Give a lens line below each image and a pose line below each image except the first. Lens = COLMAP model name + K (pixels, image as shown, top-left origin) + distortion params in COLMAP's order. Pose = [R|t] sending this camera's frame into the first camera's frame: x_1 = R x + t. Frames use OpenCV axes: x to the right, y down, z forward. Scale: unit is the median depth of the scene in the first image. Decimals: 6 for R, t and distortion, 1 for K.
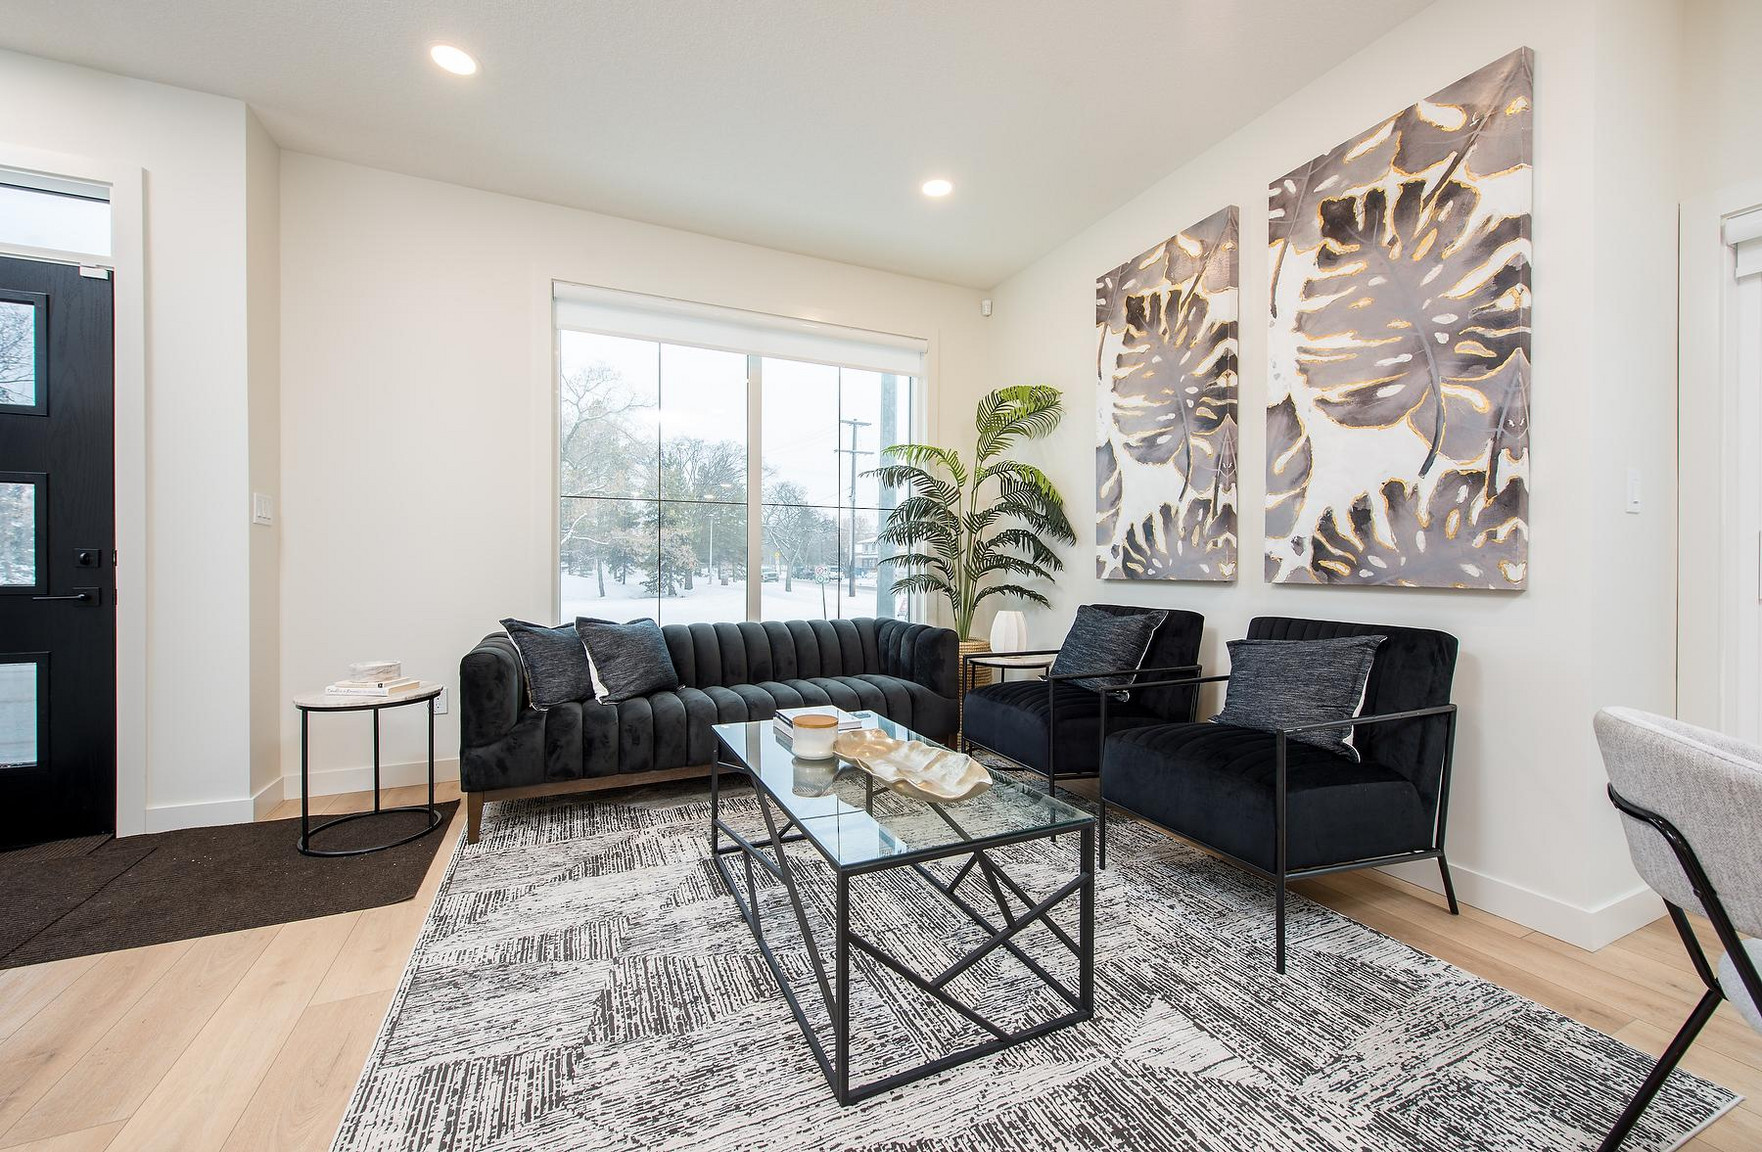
lens RADIAL K [[672.4, 0, 875.7], [0, 672.4, 567.2], [0, 0, 1]] dist [0.005986, -0.003715]
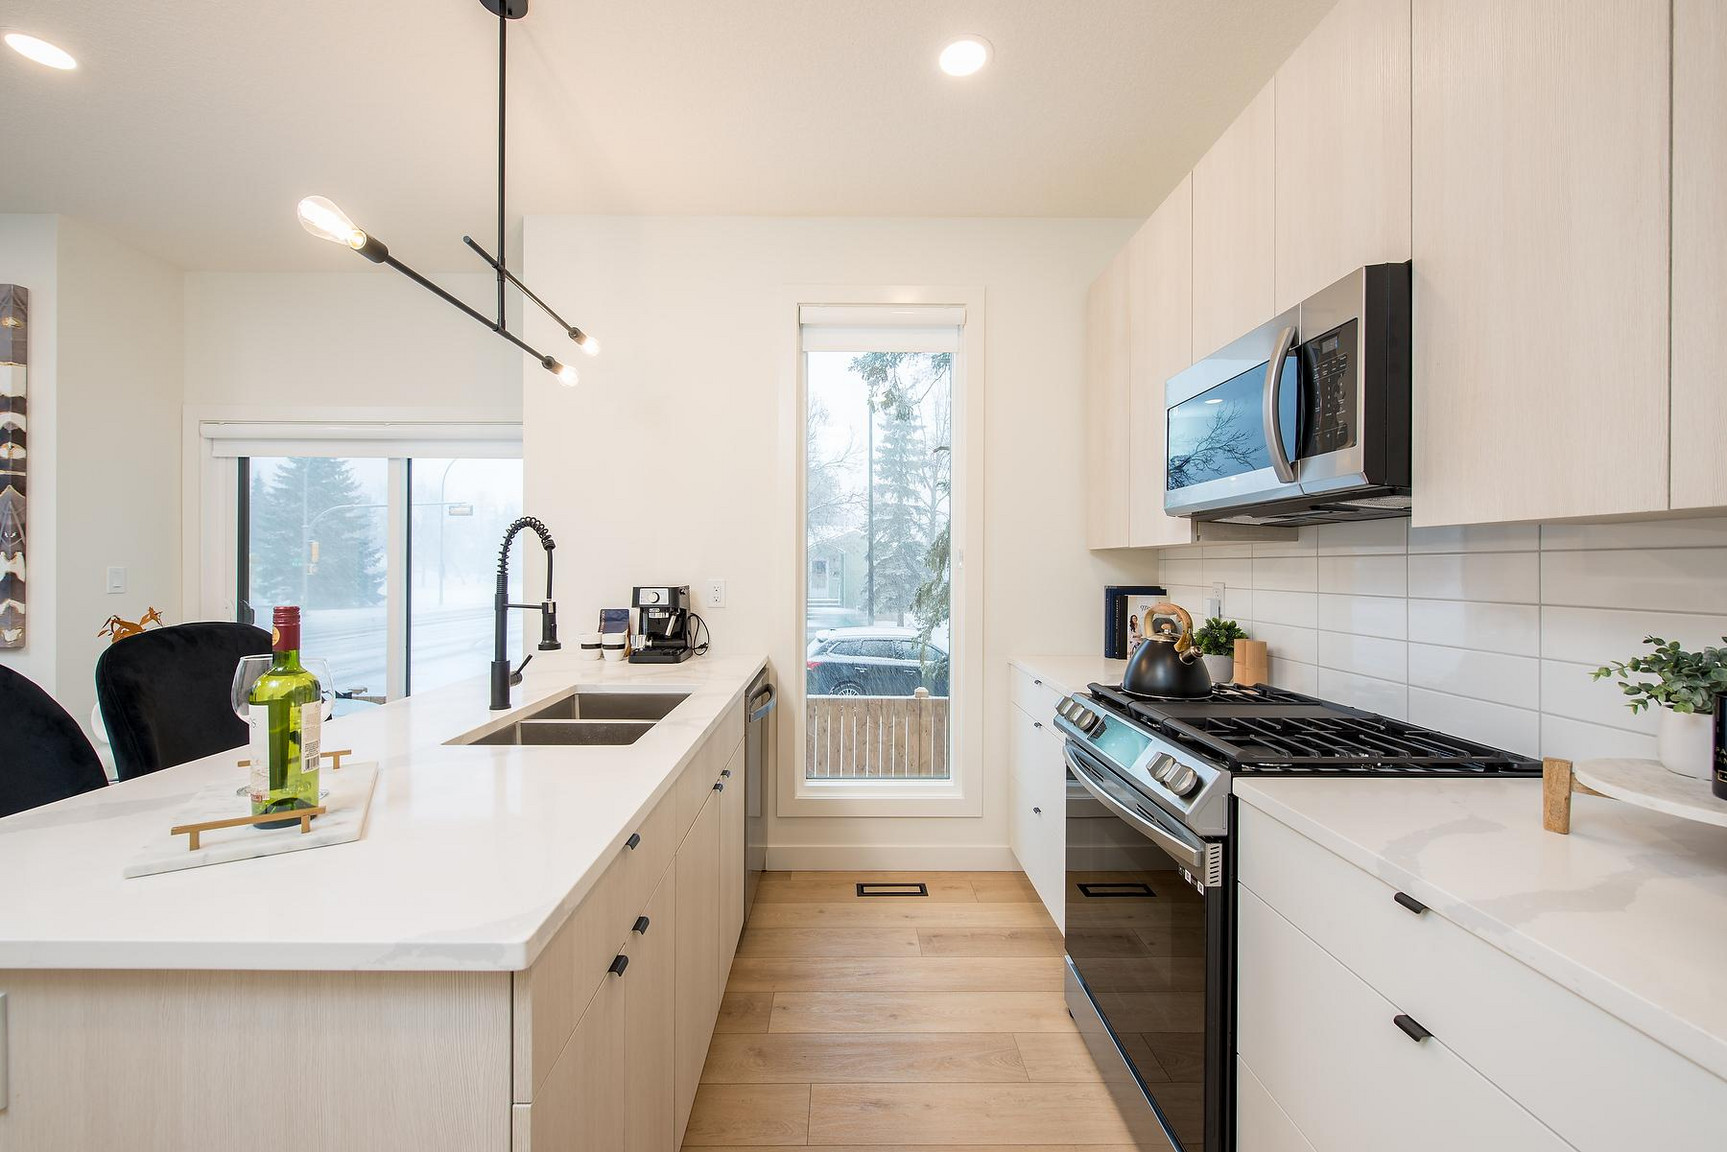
lens RADIAL K [[674.5, 0, 847.8], [0, 674.5, 566.3], [0, 0, 1]] dist [-0.000161, -0.000111]
pose [[0.410242, -0.001641, 0.911975, 0.260264], [-0.000154, 0.999998, 0.001869, -0.109614], [-0.911977, -0.000907, 0.410241, -0.955788]]
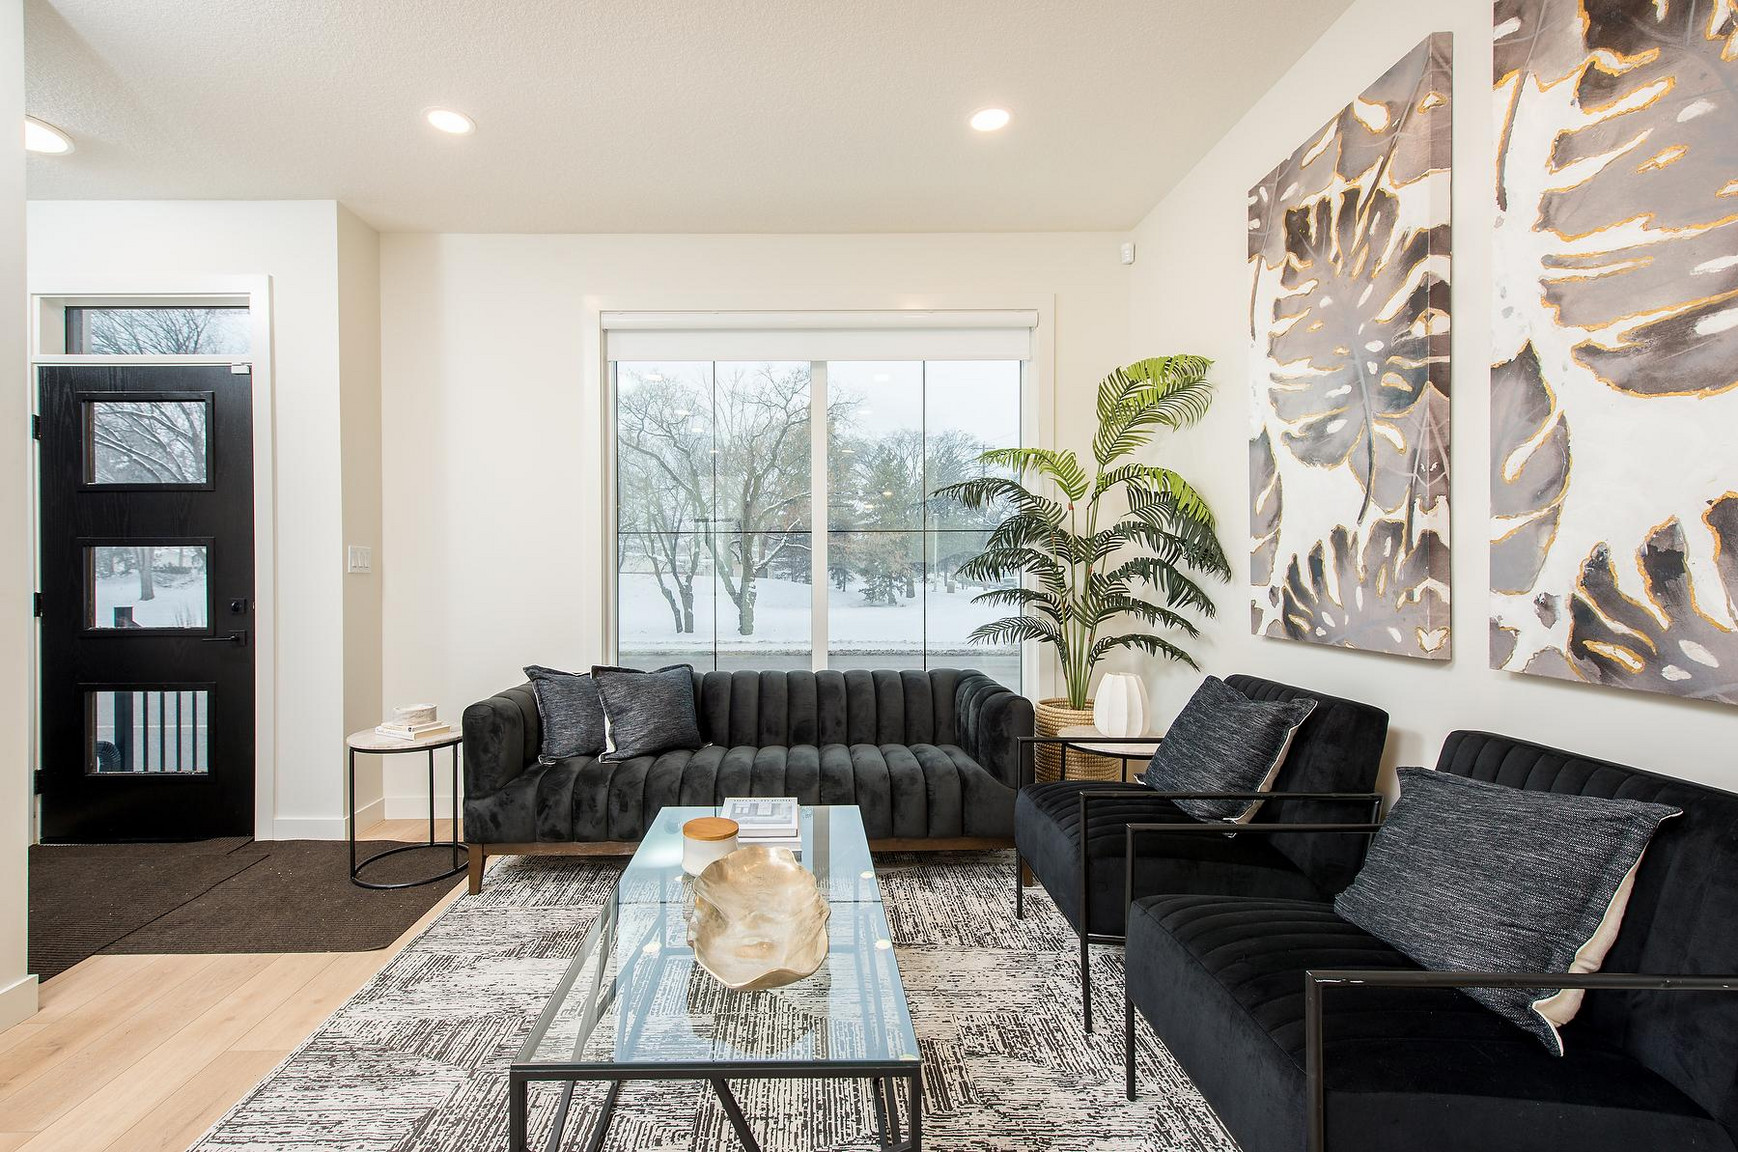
lens RADIAL K [[758.0, 0, 811.8], [0, 758.0, 569.2], [0, 0, 1]] dist [0.014658, -0.003194]
pose [[0.913340, -0.007444, -0.407130, 0.313567], [0.007156, 0.999972, -0.002230, -0.065813], [0.407135, -0.000876, 0.913368, 0.159356]]
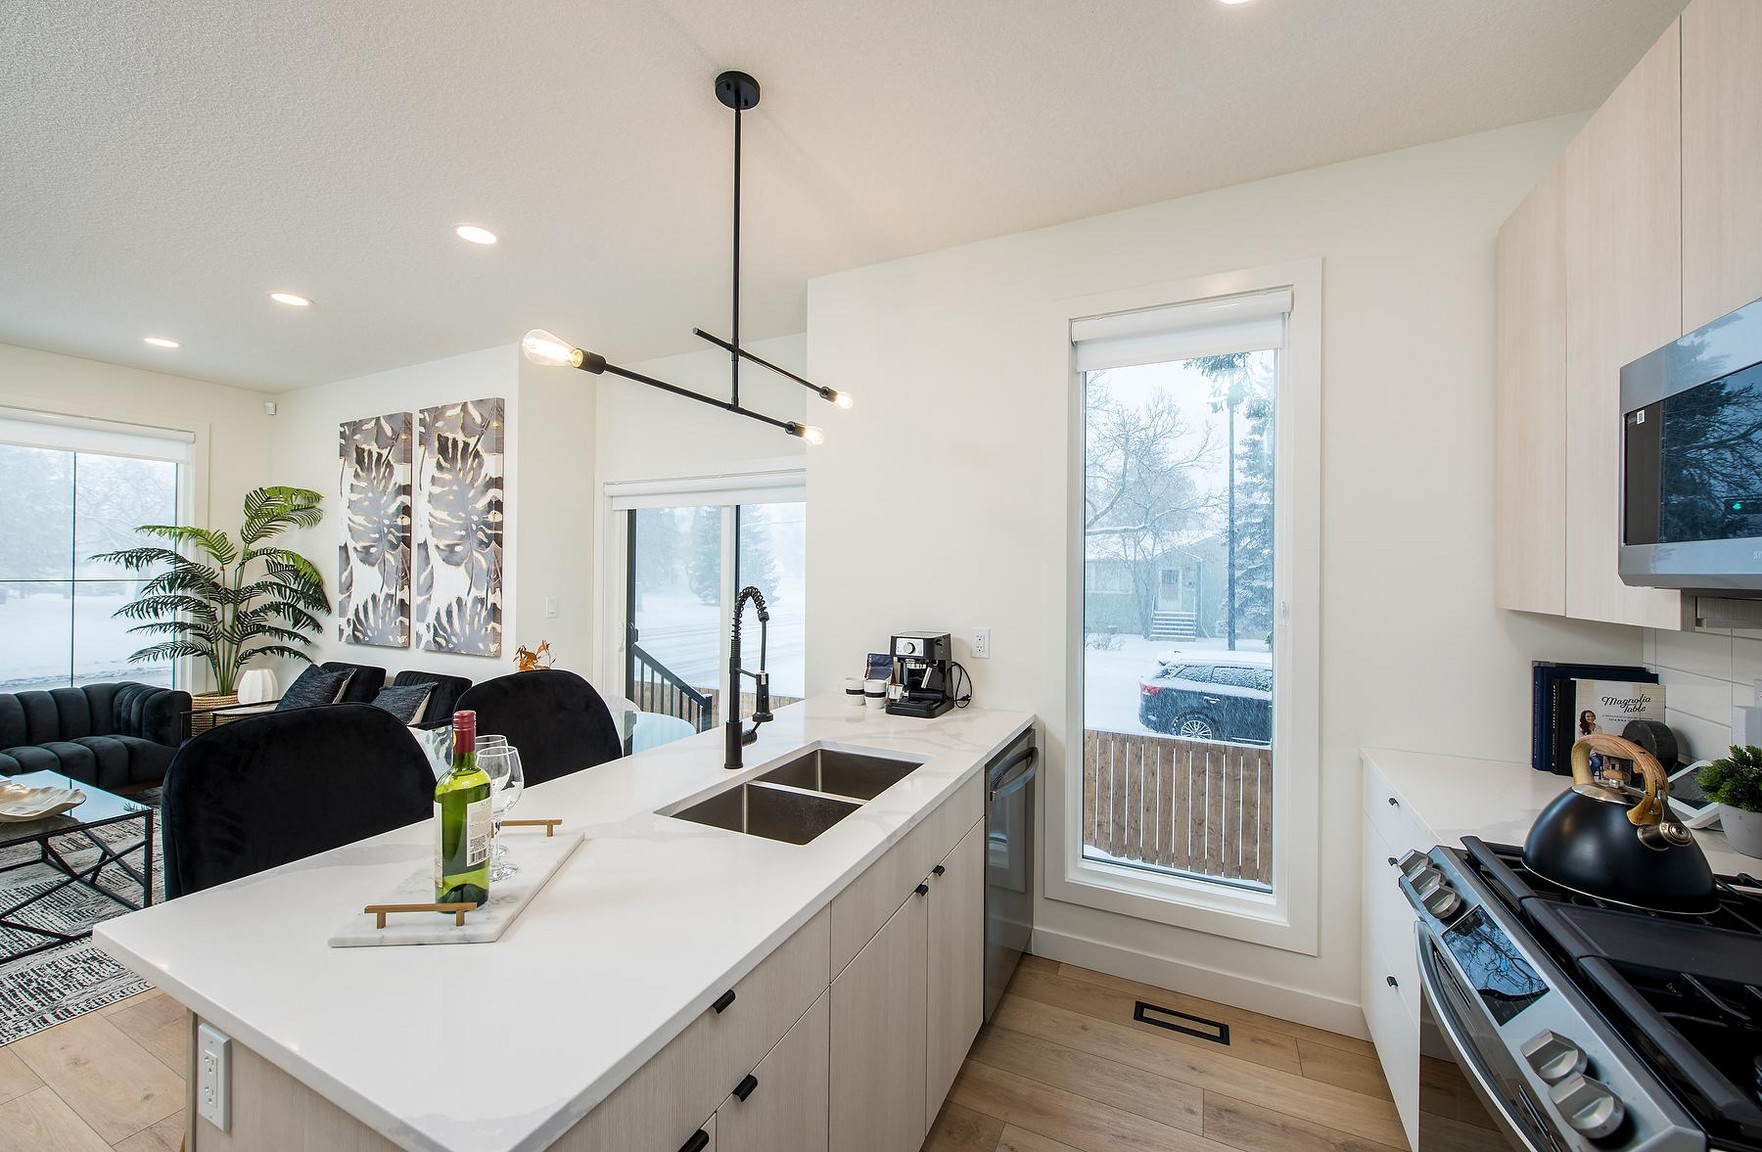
lens RADIAL K [[672.4, 0, 875.7], [0, 672.4, 567.2], [0, 0, 1]] dist [0.005986, -0.003715]
pose [[0.773318, 0.005816, 0.633992, 0.401523], [-0.003346, 0.999981, -0.005092, -0.173707], [-0.634010, 0.001817, 0.773323, -1.003745]]
